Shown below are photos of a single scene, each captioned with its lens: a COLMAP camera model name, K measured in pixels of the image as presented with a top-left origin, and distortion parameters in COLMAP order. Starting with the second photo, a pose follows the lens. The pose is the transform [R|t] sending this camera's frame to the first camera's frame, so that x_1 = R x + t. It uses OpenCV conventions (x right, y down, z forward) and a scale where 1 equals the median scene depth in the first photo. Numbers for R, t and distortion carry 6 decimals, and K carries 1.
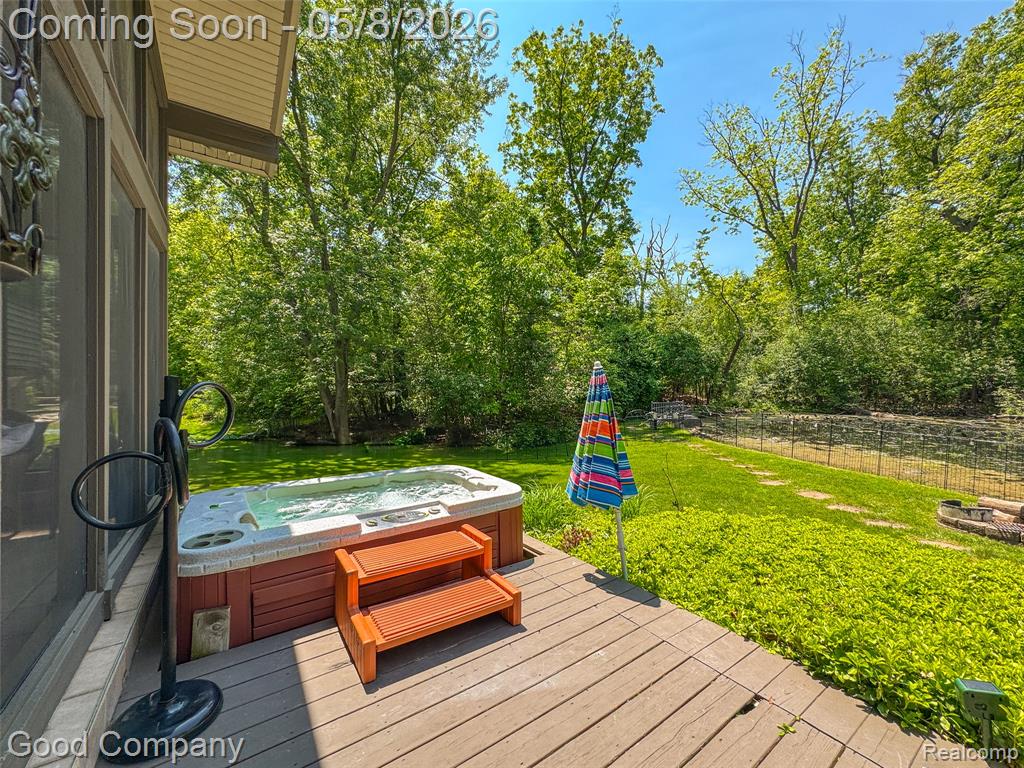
lens RADIAL K [[415.6, 0, 513.4], [0, 415.6, 380.7], [0, 0, 1]] dist [-0.000854, 0.001638]
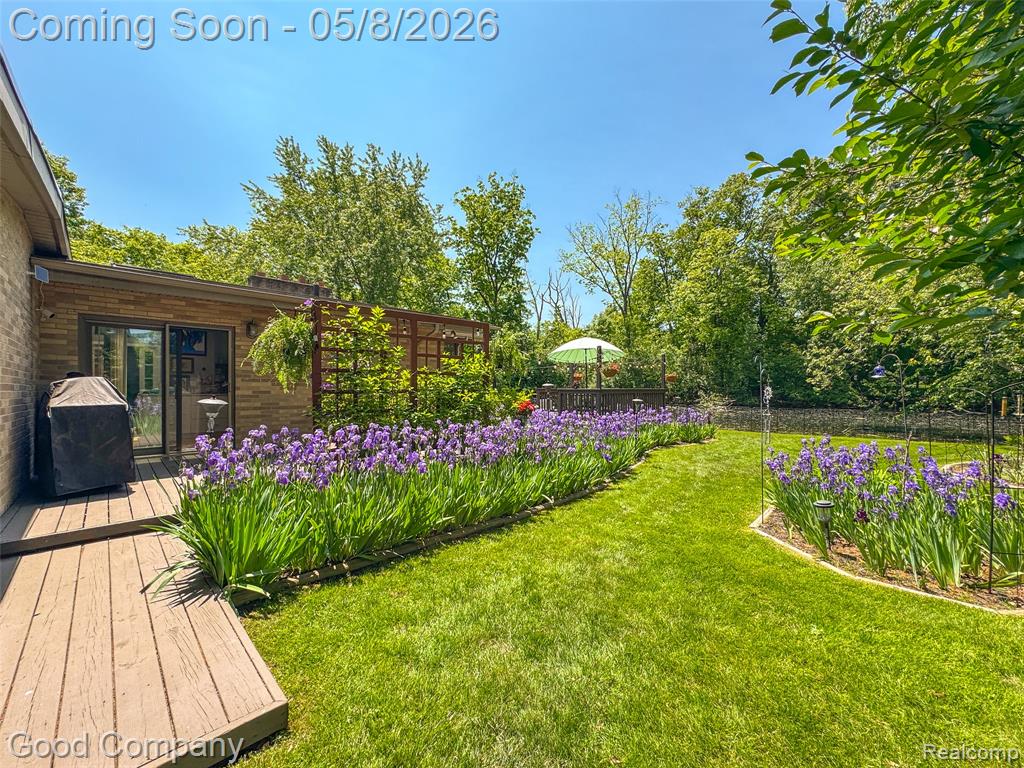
lens RADIAL K [[415.6, 0, 521.5], [0, 415.6, 382.4], [0, 0, 1]] dist [-0.000854, 0.001638]
pose [[0.981006, 0.007765, 0.193822, -0.047643], [-0.008421, 0.999961, 0.002563, -0.015042], [-0.193794, -0.004147, 0.981033, -0.627402]]
